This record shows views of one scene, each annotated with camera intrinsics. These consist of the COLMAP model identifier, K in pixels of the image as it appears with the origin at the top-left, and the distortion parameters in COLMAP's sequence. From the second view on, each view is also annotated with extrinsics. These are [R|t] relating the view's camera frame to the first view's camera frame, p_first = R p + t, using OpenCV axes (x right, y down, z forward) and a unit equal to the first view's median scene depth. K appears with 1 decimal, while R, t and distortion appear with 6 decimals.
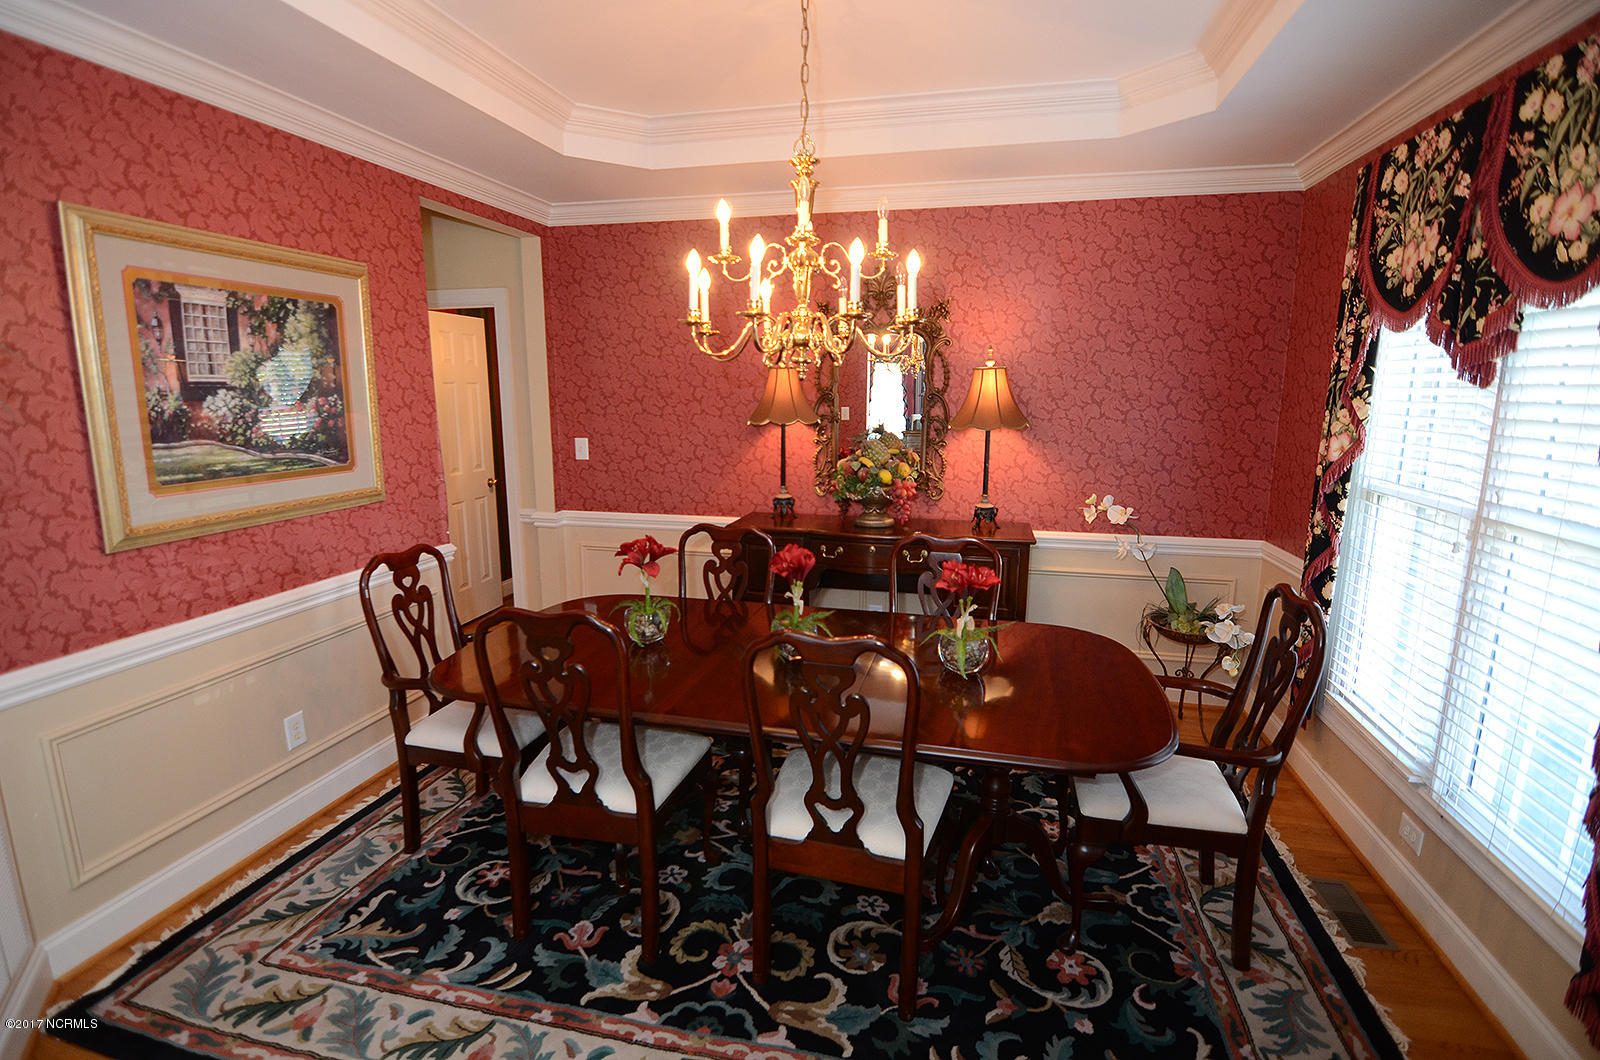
lens RADIAL K [[773.9, 0, 789.2], [0, 773.9, 535.4], [0, 0, 1]] dist [-0.008970, -0.008191]
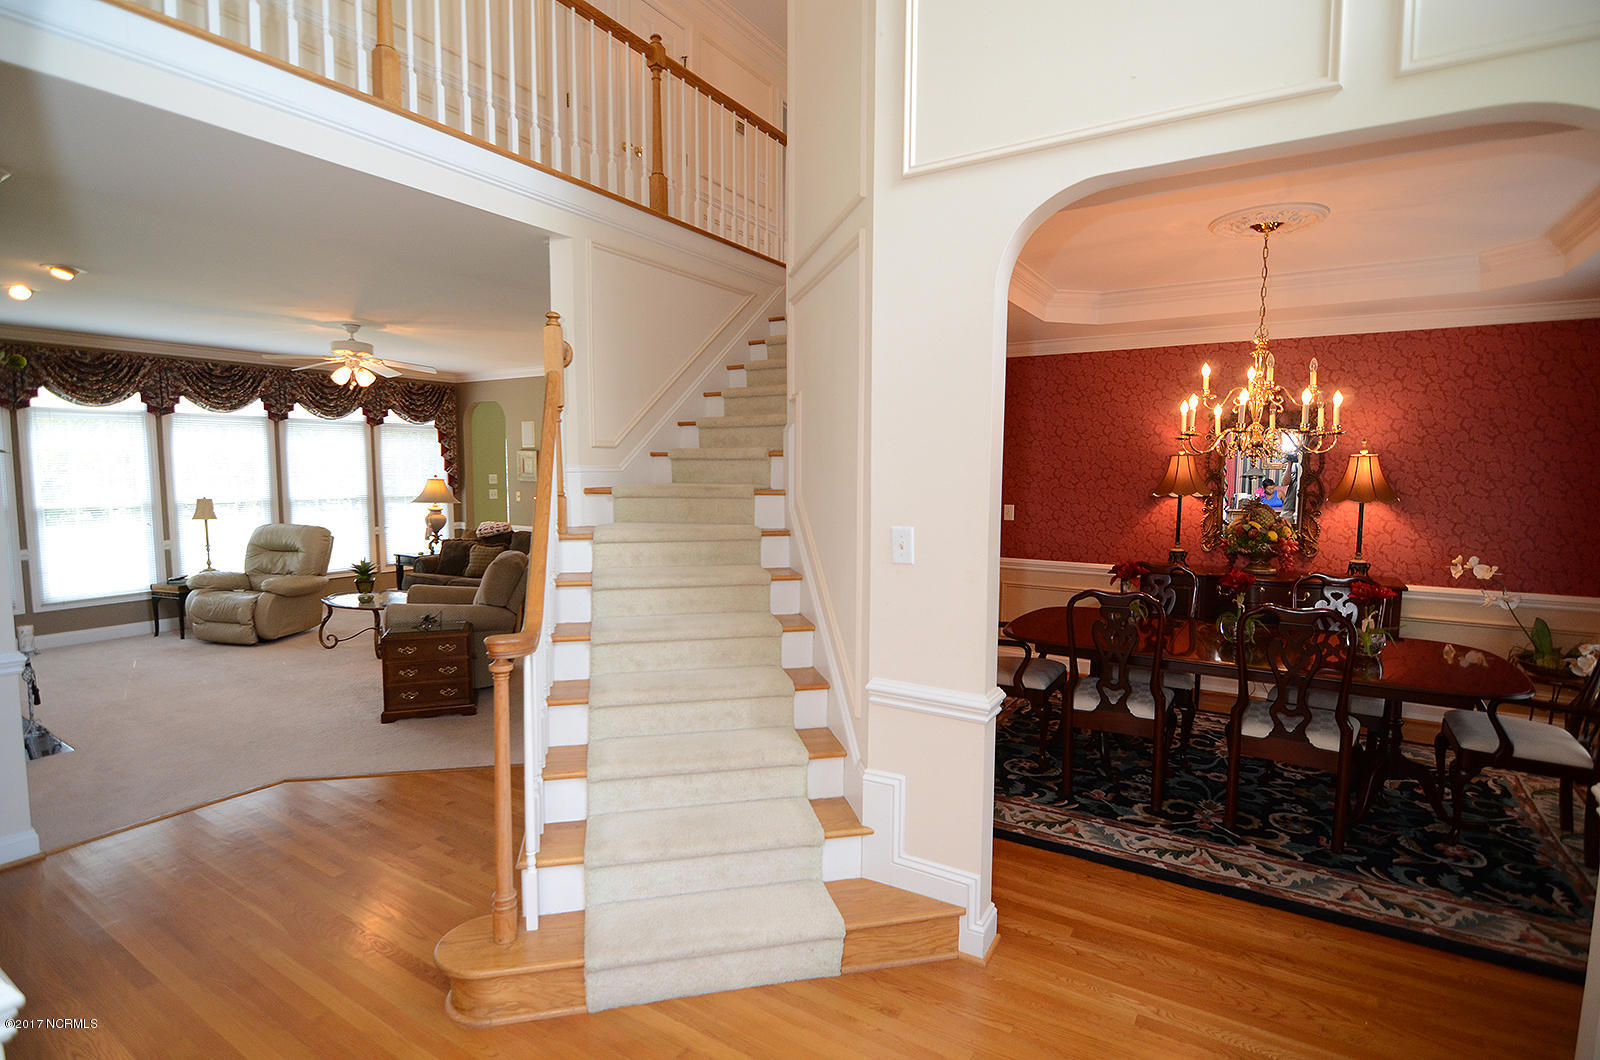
lens RADIAL K [[773.9, 0, 789.2], [0, 773.9, 535.4], [0, 0, 1]] dist [-0.008970, -0.008191]
pose [[0.945904, 0.030867, -0.322975, -0.241869], [-0.062518, 0.994149, -0.088089, 0.094930], [0.318367, 0.103515, 0.942299, -0.532225]]
